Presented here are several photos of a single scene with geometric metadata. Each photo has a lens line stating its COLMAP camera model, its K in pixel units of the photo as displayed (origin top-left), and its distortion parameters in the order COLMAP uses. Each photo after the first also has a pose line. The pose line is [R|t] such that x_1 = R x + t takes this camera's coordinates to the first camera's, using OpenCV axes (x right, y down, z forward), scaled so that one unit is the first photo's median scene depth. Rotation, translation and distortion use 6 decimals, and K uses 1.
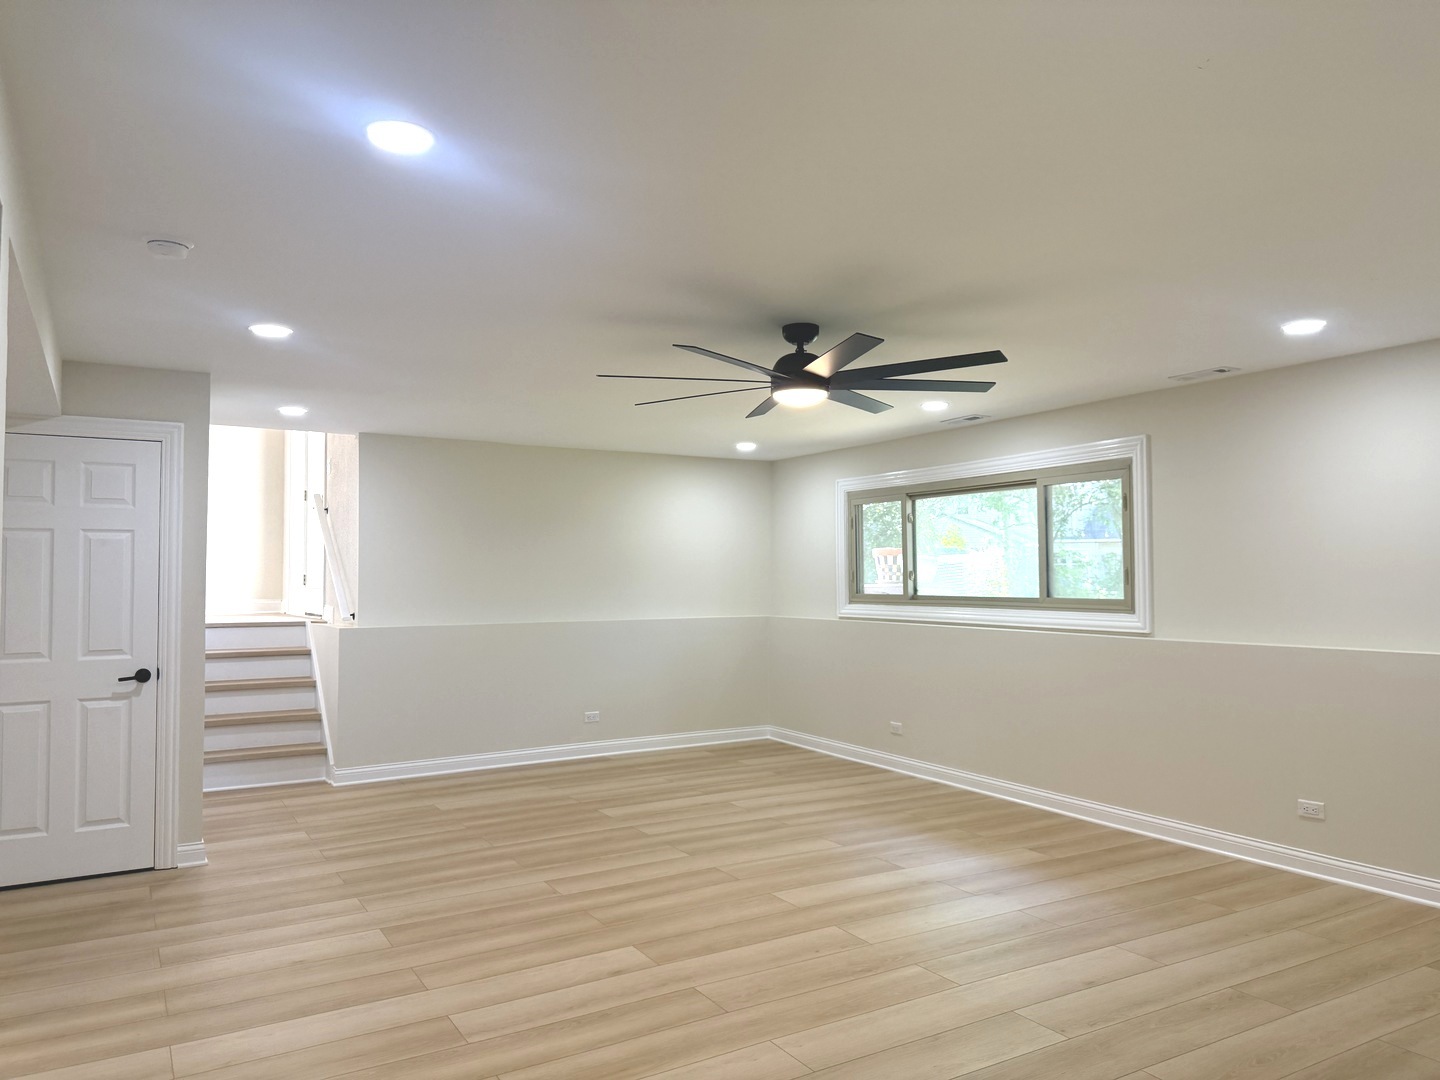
lens RADIAL K [[1015.5, 0, 713.1], [0, 1015.5, 535.7], [0, 0, 1]] dist [0.063626, -0.073023]
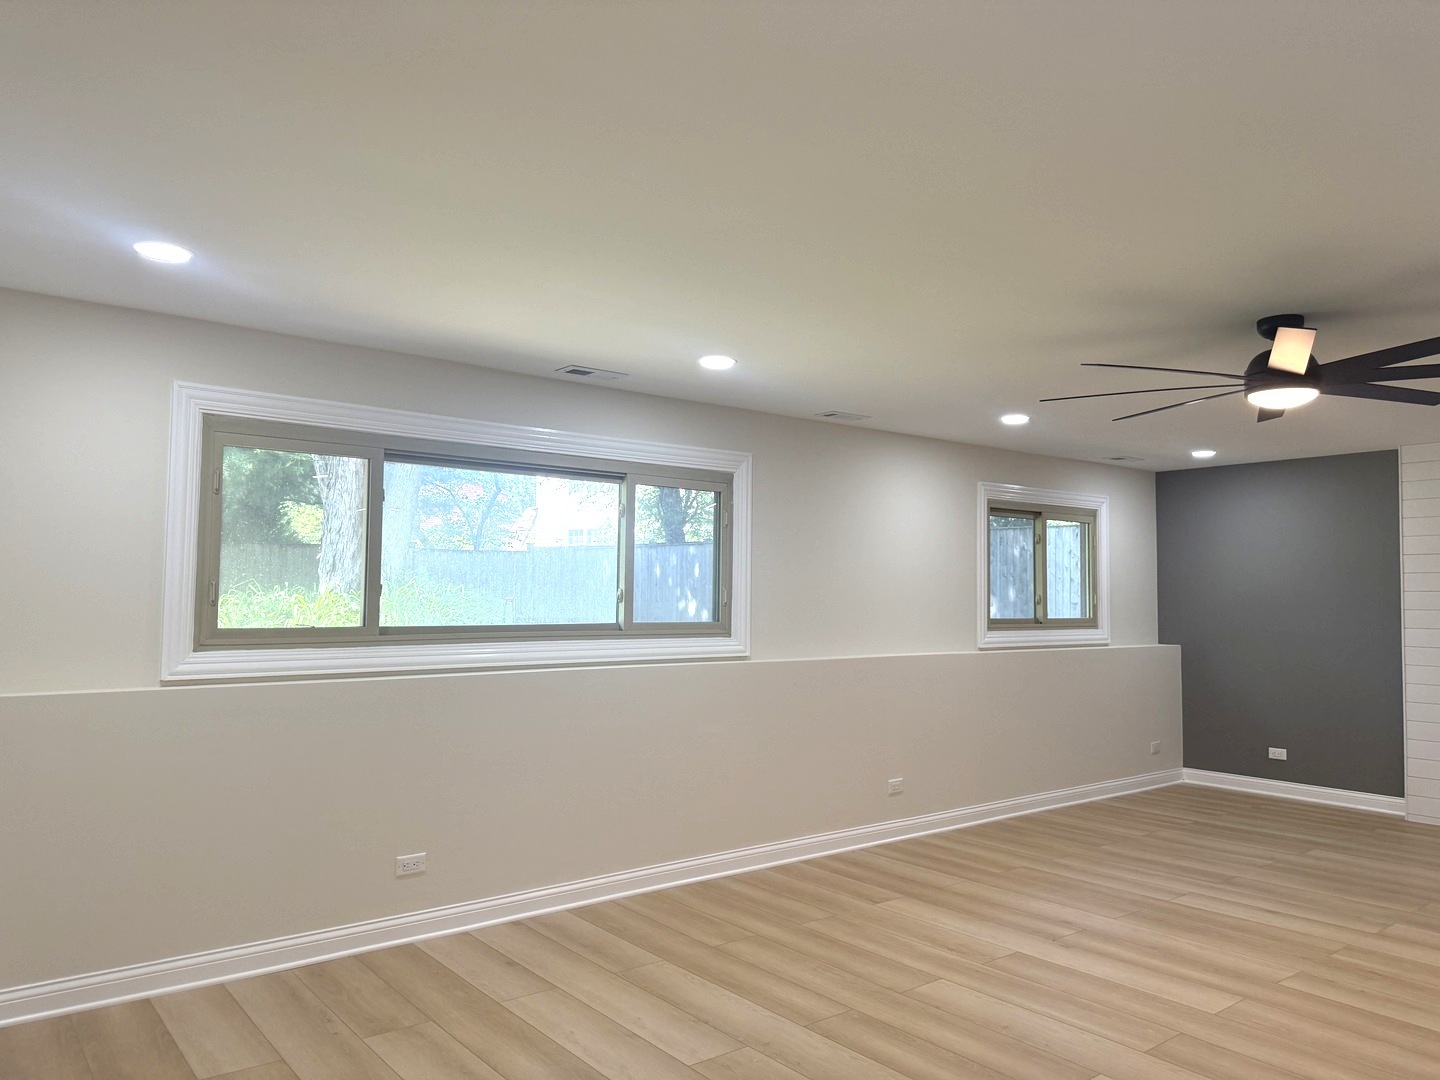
lens RADIAL K [[1015.5, 0, 724.3], [0, 1015.5, 548.5], [0, 0, 1]] dist [0.063626, -0.073023]
pose [[-0.143335, 0.052397, 0.988286, -0.640792], [-0.048348, 0.997034, -0.059873, 0.062833], [-0.988493, -0.056364, -0.140376, 1.421576]]
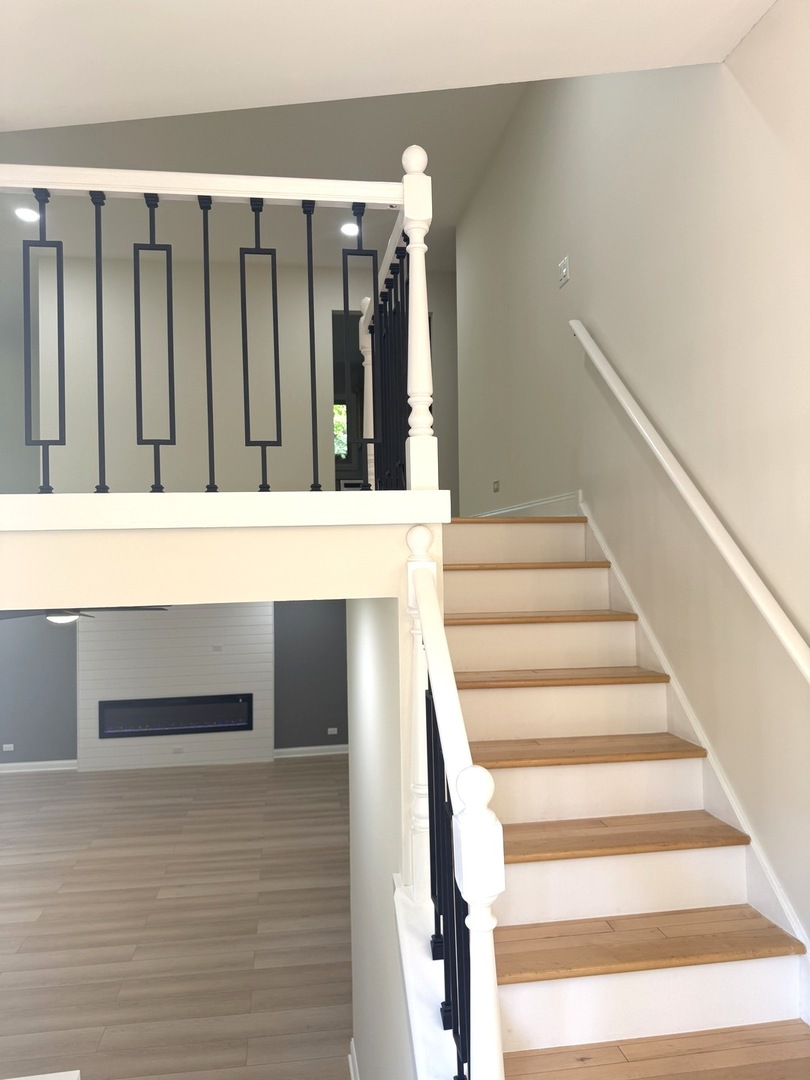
lens RADIAL K [[761.6, 0, 384.4], [0, 761.6, 526.9], [0, 0, 1]] dist [0.063626, -0.073023]
pose [[-0.920656, 0.042395, 0.388067, -0.903517], [0.008827, 0.996092, -0.087879, -0.148893], [-0.390276, -0.077481, -0.917432, 1.858743]]
